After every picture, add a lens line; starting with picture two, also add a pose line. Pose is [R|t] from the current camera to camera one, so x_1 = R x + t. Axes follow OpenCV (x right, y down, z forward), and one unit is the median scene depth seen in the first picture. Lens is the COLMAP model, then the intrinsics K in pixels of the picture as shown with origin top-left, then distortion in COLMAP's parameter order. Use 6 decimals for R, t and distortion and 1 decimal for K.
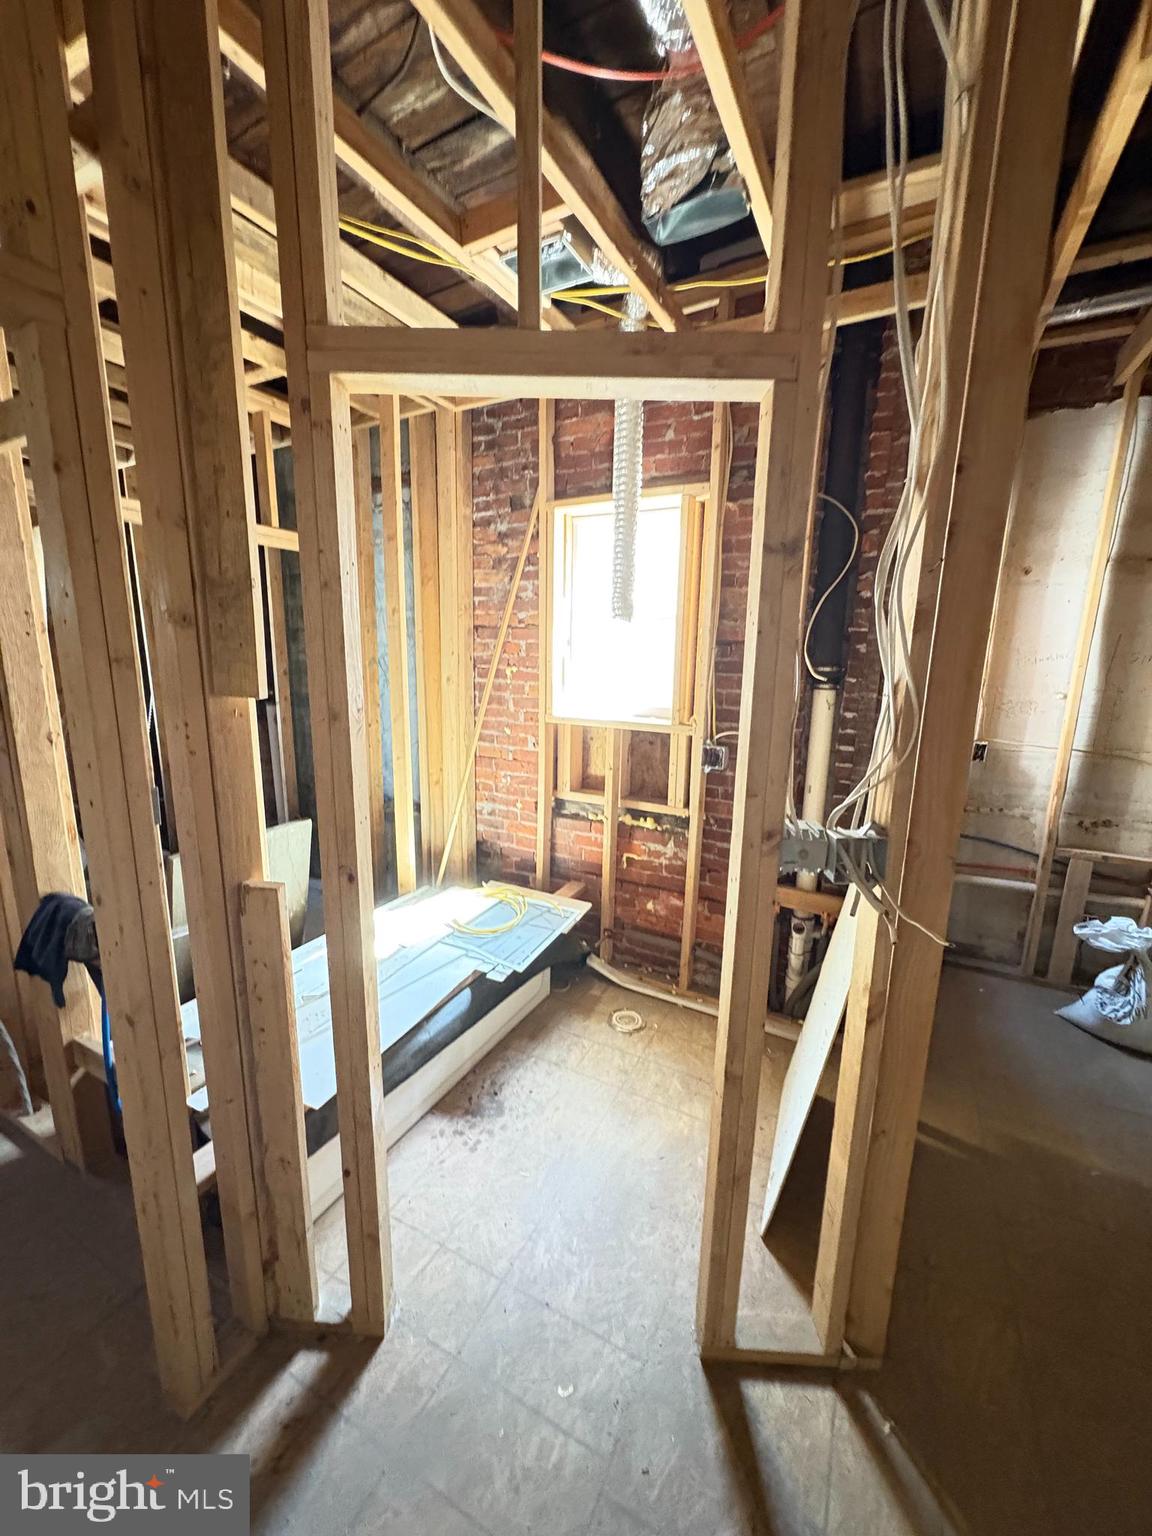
lens RADIAL K [[612.9, 0, 579.3], [0, 612.9, 765.8], [0, 0, 1]] dist [0.000809, -0.000312]
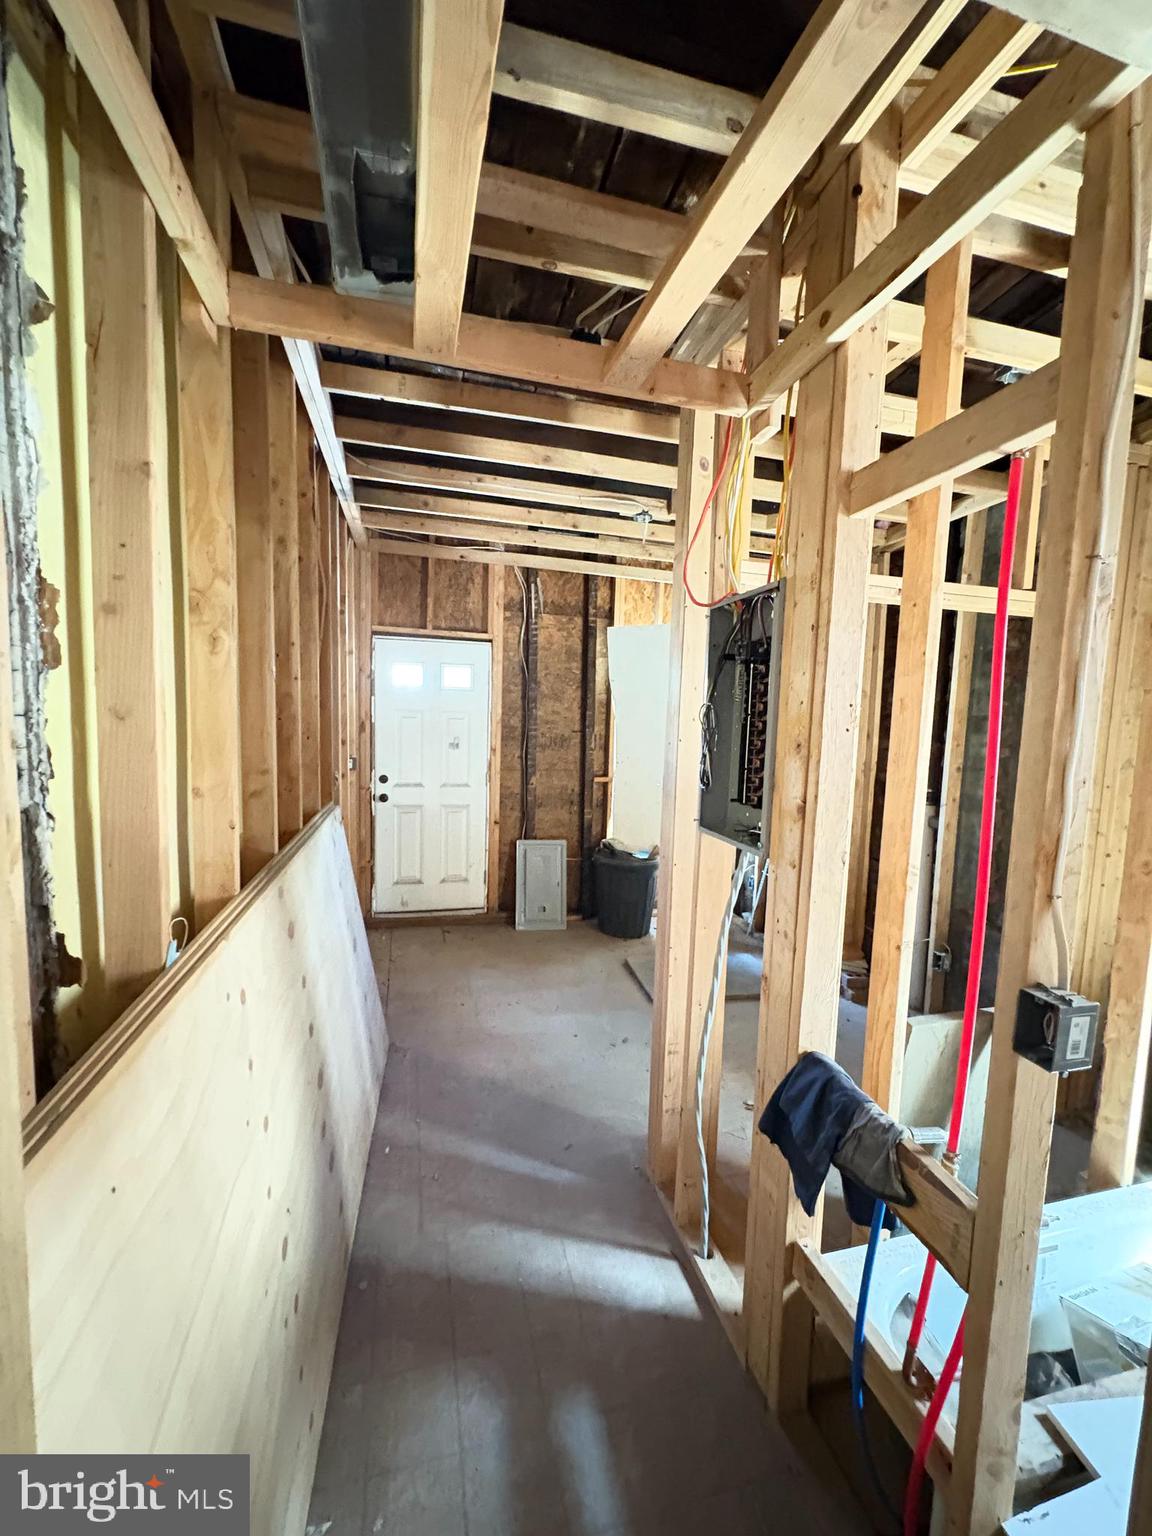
lens RADIAL K [[612.9, 0, 573.3], [0, 612.9, 773.9], [0, 0, 1]] dist [0.000809, -0.000312]
pose [[0.667818, 0.076034, -0.740431, -0.318416], [-0.164371, 0.985275, -0.047075, -0.034206], [0.725949, 0.153143, 0.670481, 0.123837]]
